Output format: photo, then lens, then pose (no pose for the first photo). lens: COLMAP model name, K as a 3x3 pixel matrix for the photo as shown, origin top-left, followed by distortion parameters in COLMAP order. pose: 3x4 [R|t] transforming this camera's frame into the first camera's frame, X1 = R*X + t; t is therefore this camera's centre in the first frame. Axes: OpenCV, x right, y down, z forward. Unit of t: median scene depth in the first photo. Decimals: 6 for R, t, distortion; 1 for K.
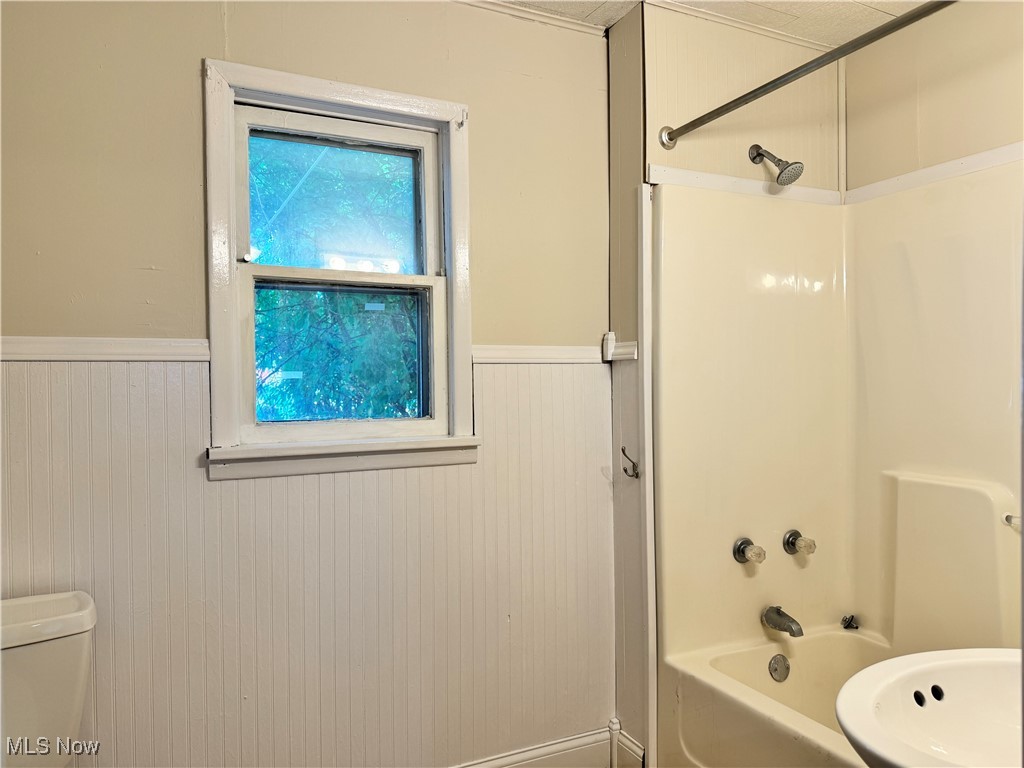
lens RADIAL K [[721.9, 0, 512.0], [0, 721.9, 384.0], [0, 0, 1]] dist [0.145803, -0.216422]
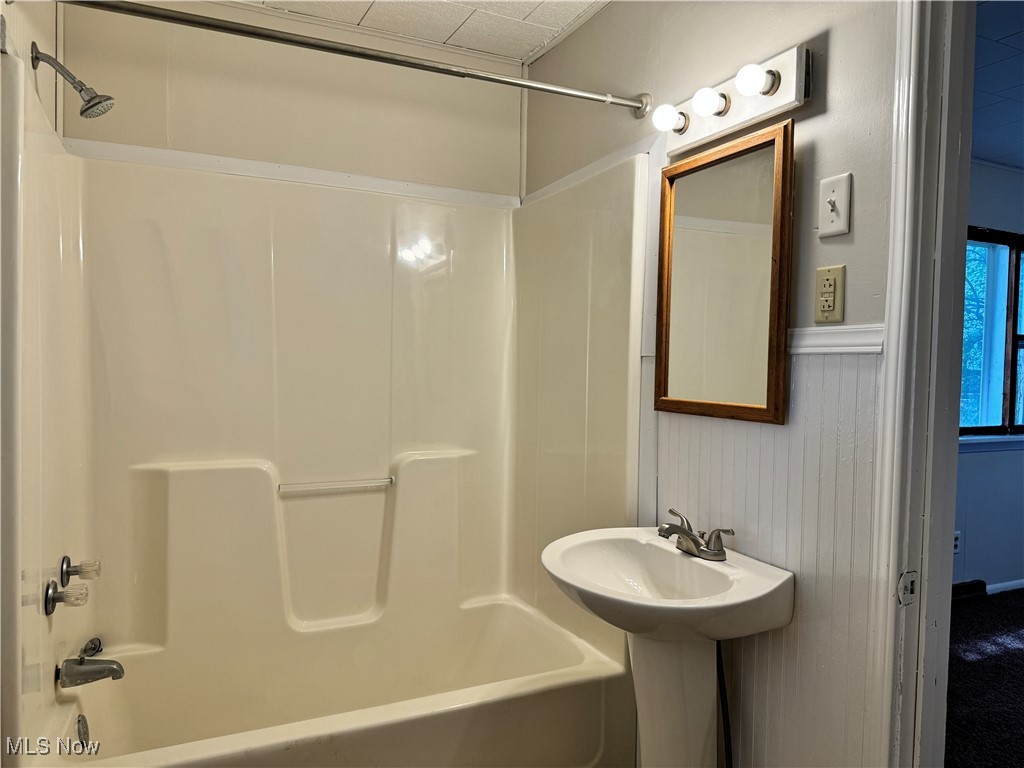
lens RADIAL K [[725.8, 0, 512.0], [0, 725.8, 384.0], [0, 0, 1]] dist [0.041062, 0.001117]
pose [[0.021733, -0.016576, 0.999626, -0.424358], [-0.015874, 0.999731, 0.016923, -0.008434], [-0.999638, -0.016236, 0.021464, 0.538987]]
